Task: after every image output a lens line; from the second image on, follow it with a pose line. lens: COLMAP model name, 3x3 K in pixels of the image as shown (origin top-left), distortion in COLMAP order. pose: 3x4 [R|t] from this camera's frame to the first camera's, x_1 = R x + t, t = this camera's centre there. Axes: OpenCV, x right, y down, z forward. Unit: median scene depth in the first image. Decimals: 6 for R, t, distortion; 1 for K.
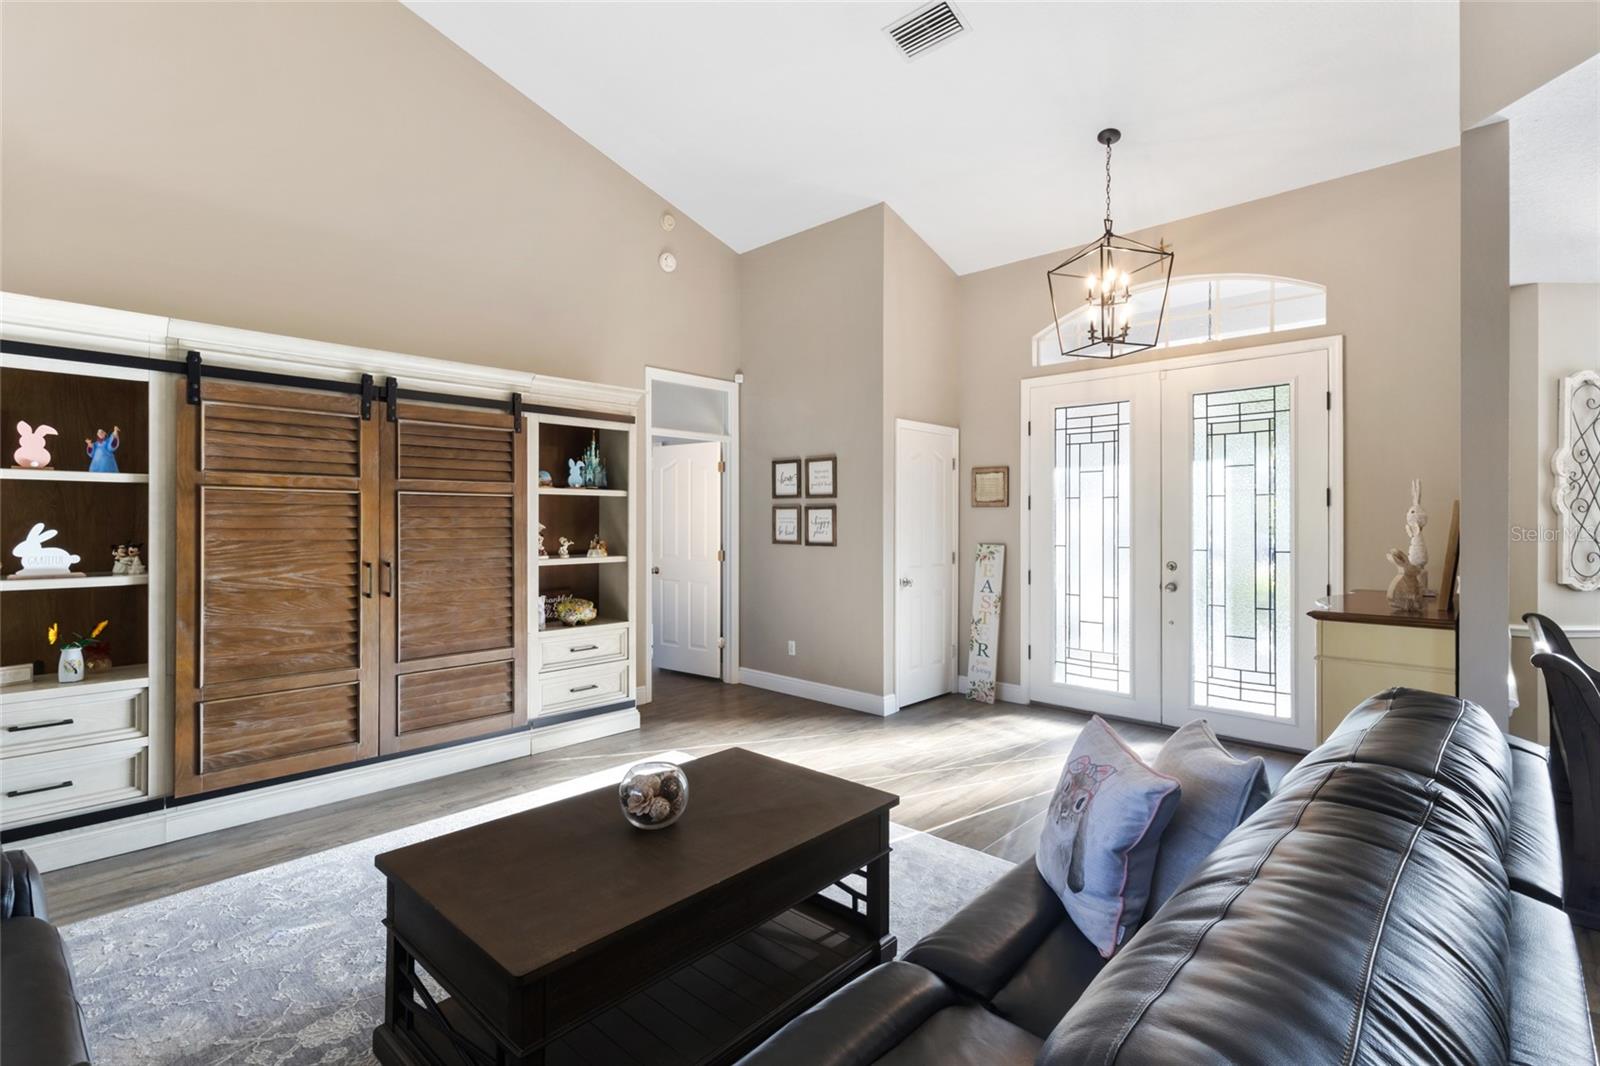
lens RADIAL K [[748.1, 0, 800.0], [0, 748.1, 524.2], [0, 0, 1]] dist [0.002450, 0.000741]
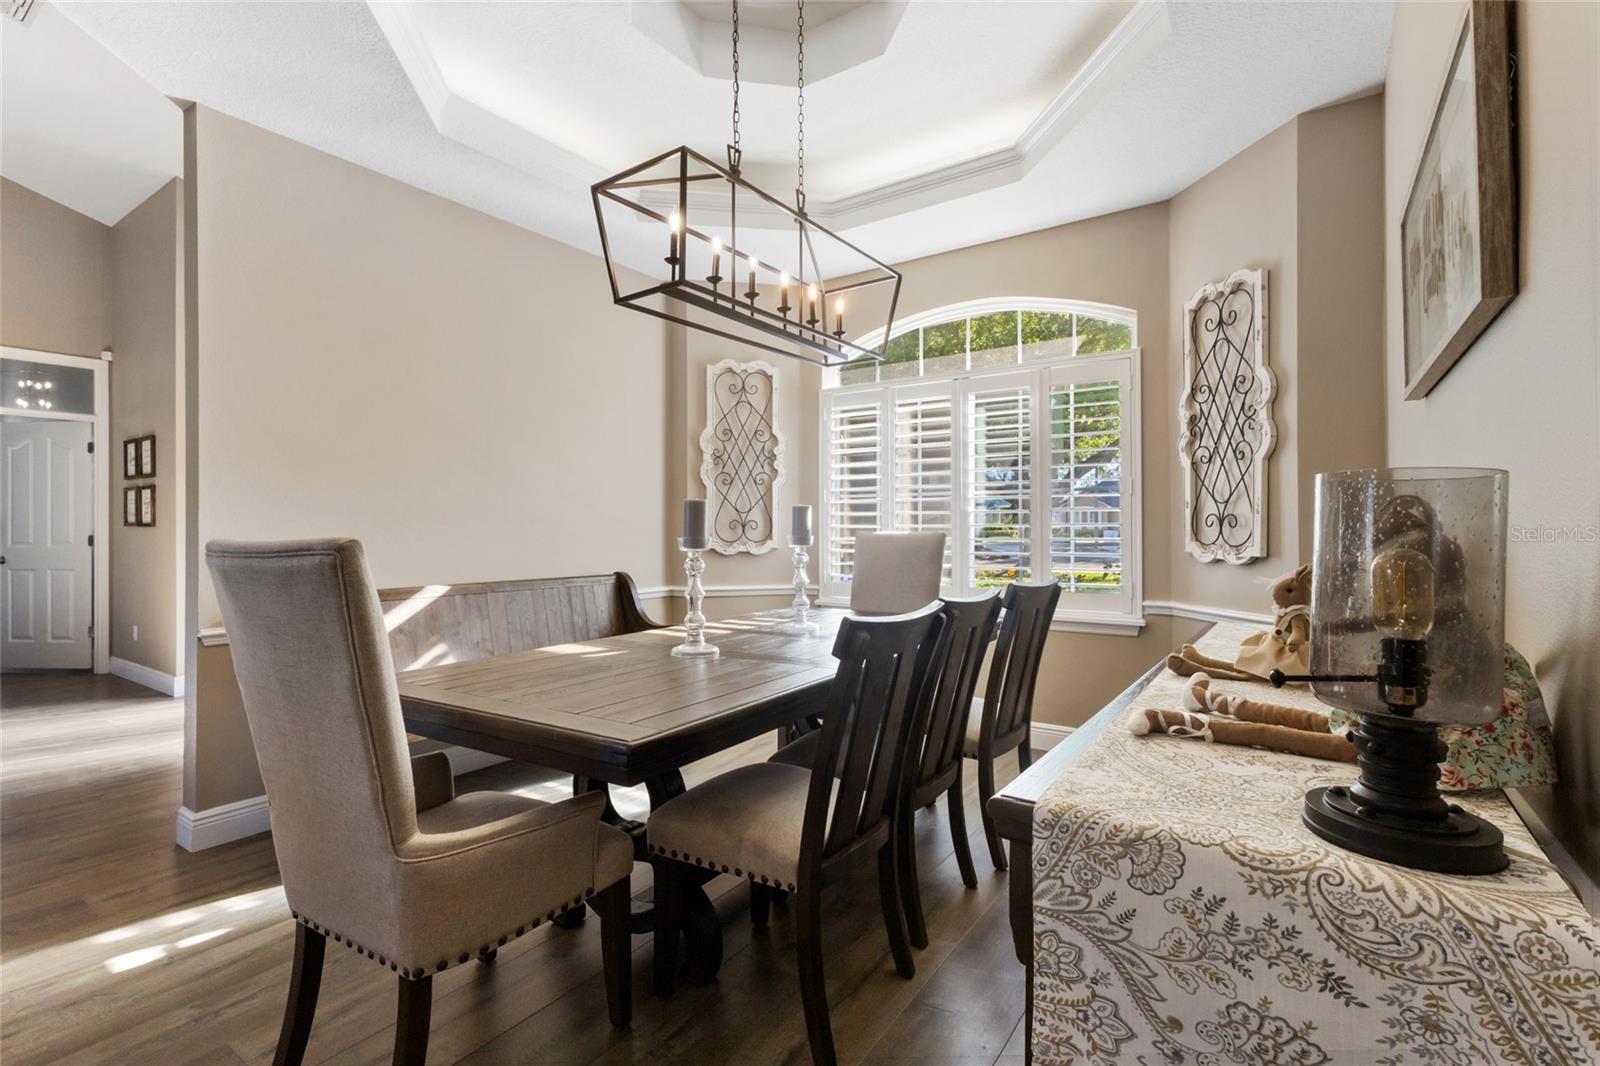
lens RADIAL K [[748.1, 0, 800.0], [0, 748.1, 524.2], [0, 0, 1]] dist [0.002450, 0.000741]
pose [[0.988671, -0.005115, 0.150008, 0.975980], [0.006124, 0.999962, -0.006263, 0.049901], [-0.149971, 0.007111, 0.988665, -0.124164]]
